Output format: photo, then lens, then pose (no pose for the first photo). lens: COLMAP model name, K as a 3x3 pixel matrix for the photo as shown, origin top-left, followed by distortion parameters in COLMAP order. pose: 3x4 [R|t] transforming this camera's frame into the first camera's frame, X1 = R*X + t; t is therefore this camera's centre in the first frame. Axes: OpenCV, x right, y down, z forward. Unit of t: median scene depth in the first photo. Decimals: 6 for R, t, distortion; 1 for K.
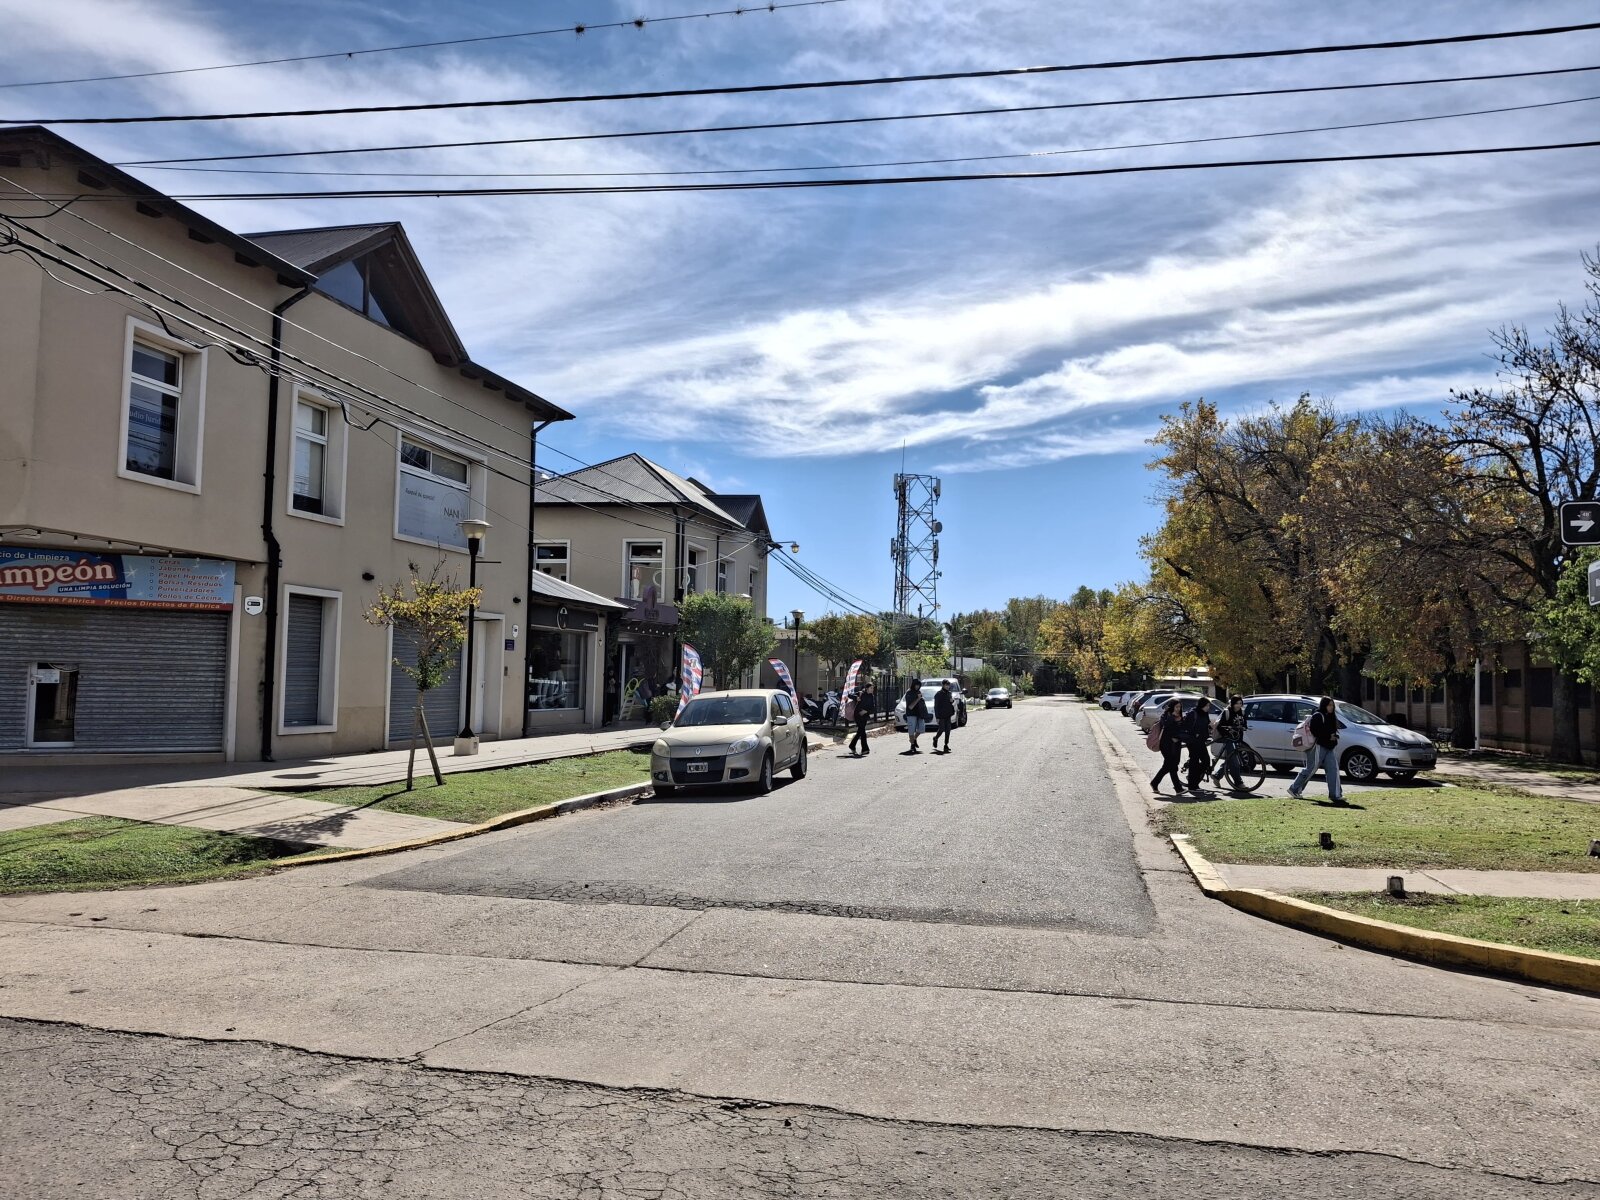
lens RADIAL K [[1172.5, 0, 818.0], [0, 1172.5, 612.9], [0, 0, 1]] dist [0.040554, -0.075456]
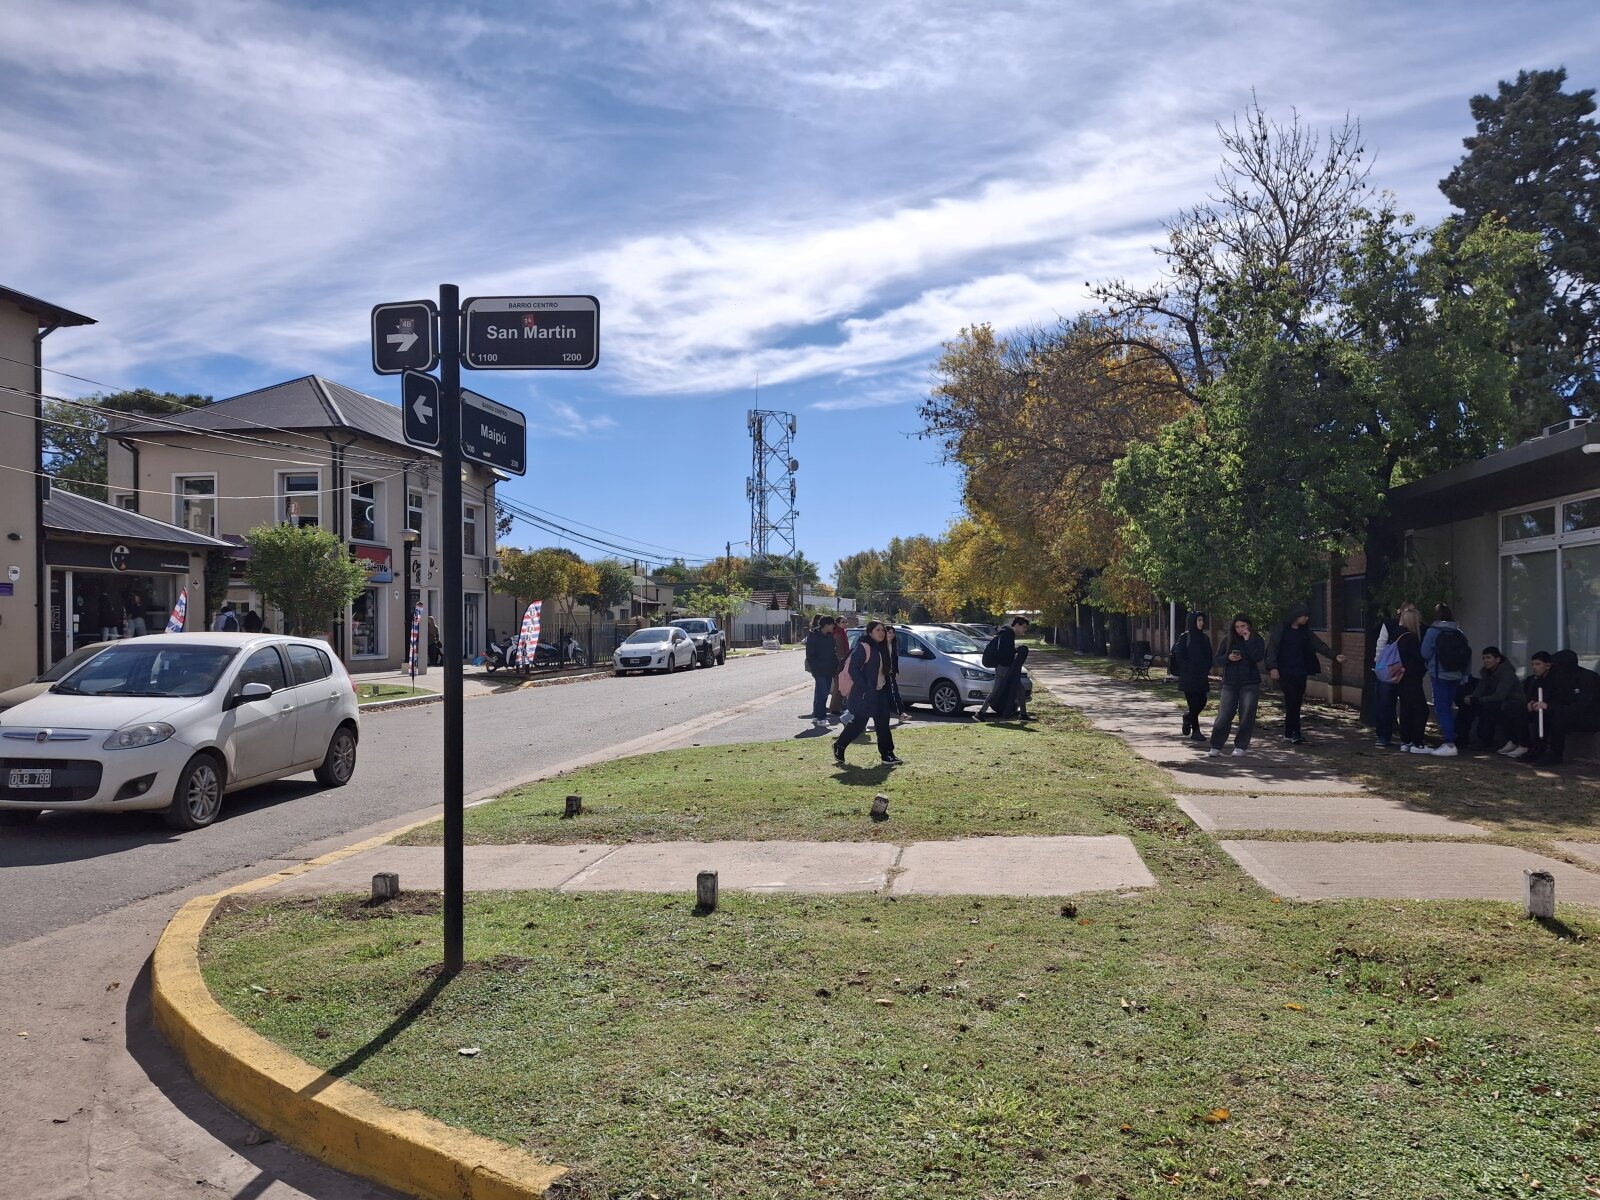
lens RADIAL K [[1172.5, 0, 826.9], [0, 1172.5, 624.0], [0, 0, 1]] dist [0.040554, -0.075456]
pose [[0.996388, -0.023864, 0.081501, 0.194057], [0.019110, 0.998097, 0.058630, 0.010359], [-0.082745, -0.056861, 0.994947, 0.079133]]
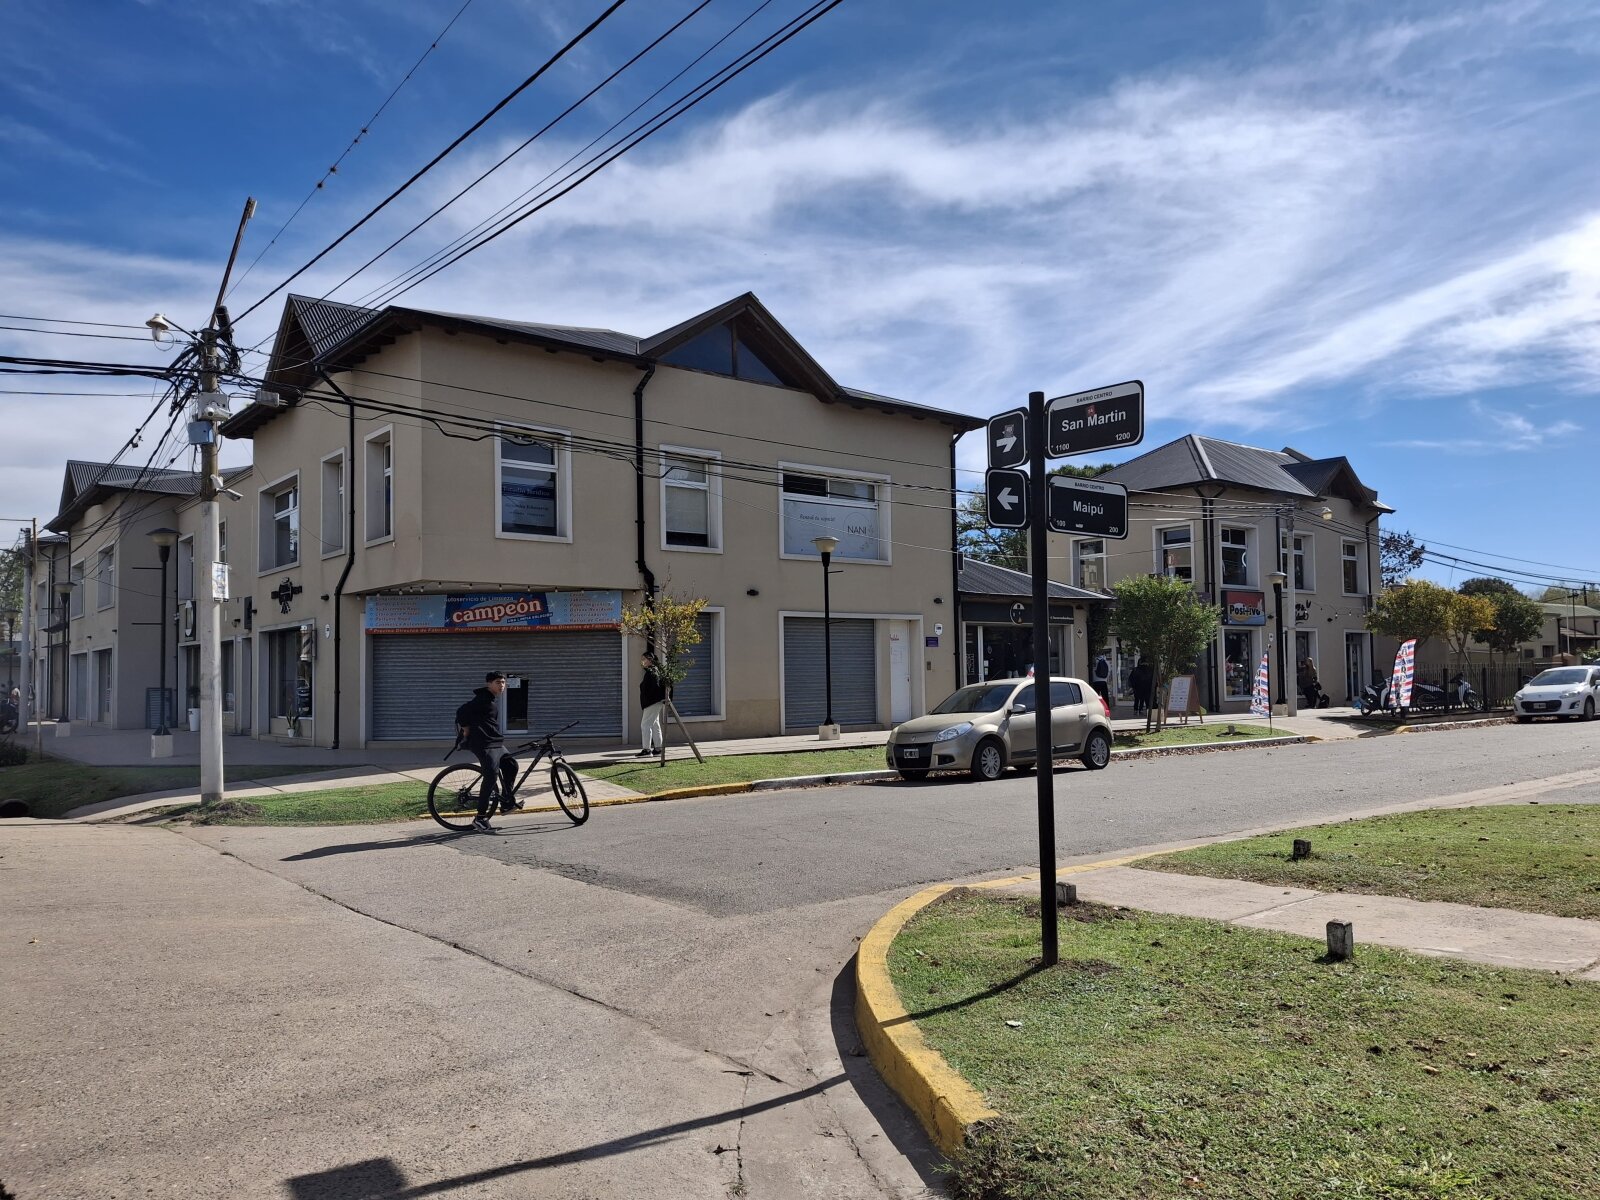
lens RADIAL K [[1172.5, 0, 818.1], [0, 1172.5, 613.4], [0, 0, 1]] dist [0.040554, -0.075456]
pose [[0.777516, -0.063743, -0.625625, 0.245633], [0.066261, 0.997616, -0.019296, 0.010826], [0.625363, -0.026452, 0.779886, 0.071290]]
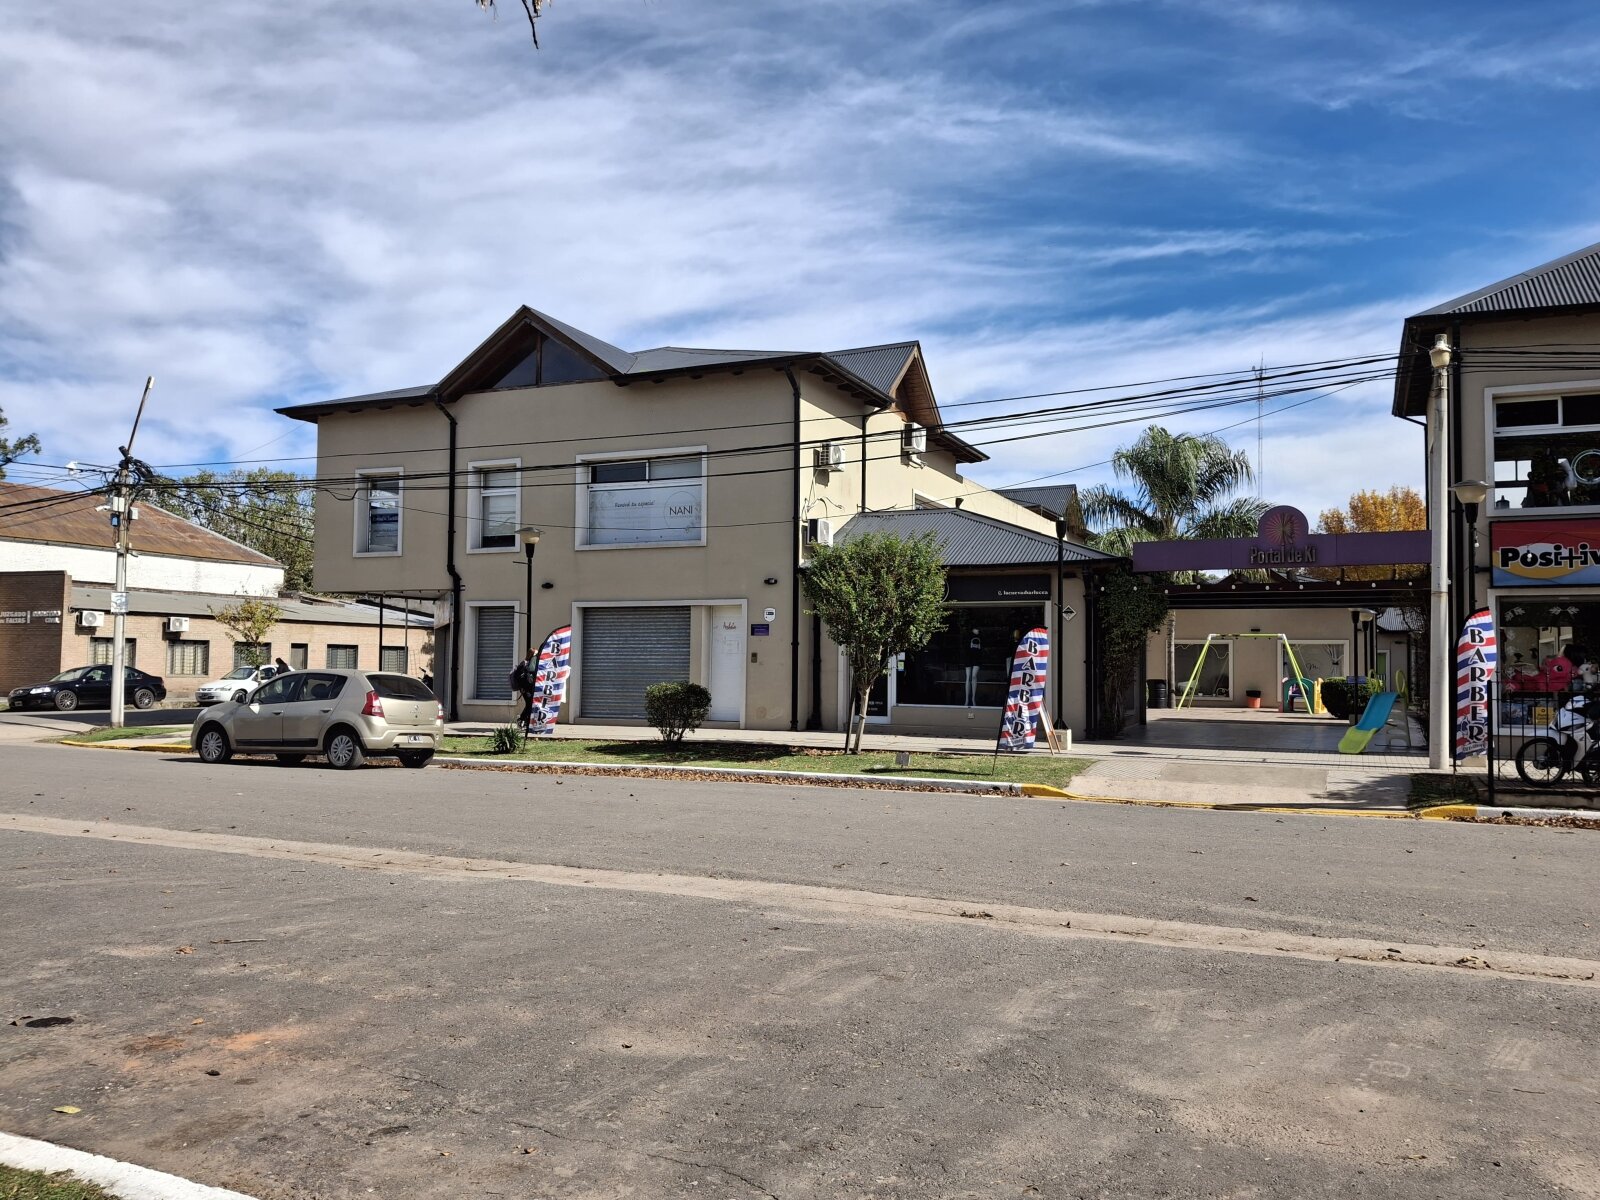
lens RADIAL K [[1172.5, 0, 794.5], [0, 1172.5, 597.5], [0, 0, 1]] dist [0.040554, -0.075456]
pose [[-0.210685, -0.075838, -0.974608, 0.468366], [0.045603, 0.995138, -0.087293, 0.061844], [0.976490, -0.062836, -0.206202, 0.903606]]
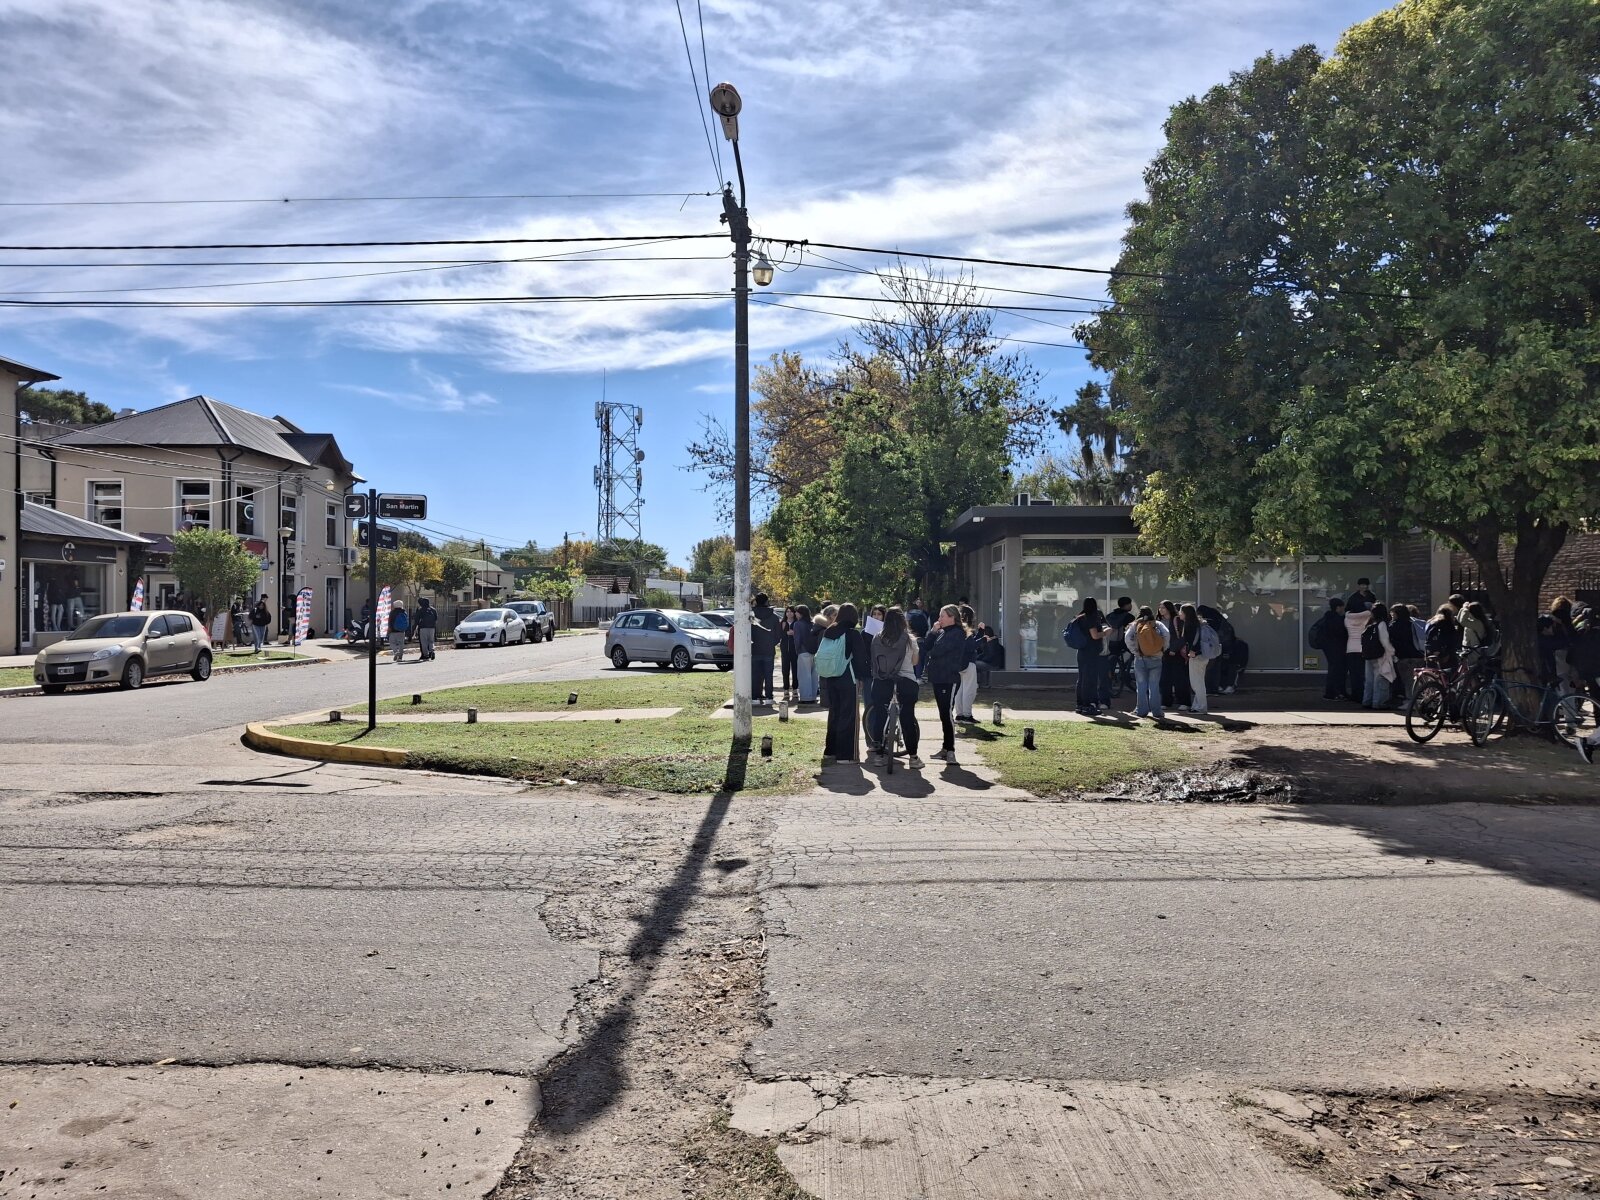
lens RADIAL K [[1205.5, 0, 777.8], [0, 1205.5, 624.7], [0, 0, 1]] dist [0.066928, -0.101418]
pose [[0.988241, -0.015497, 0.152120, 0.237659], [0.004292, 0.997270, 0.073717, -0.007940], [-0.152847, -0.072197, 0.985609, -0.230557]]
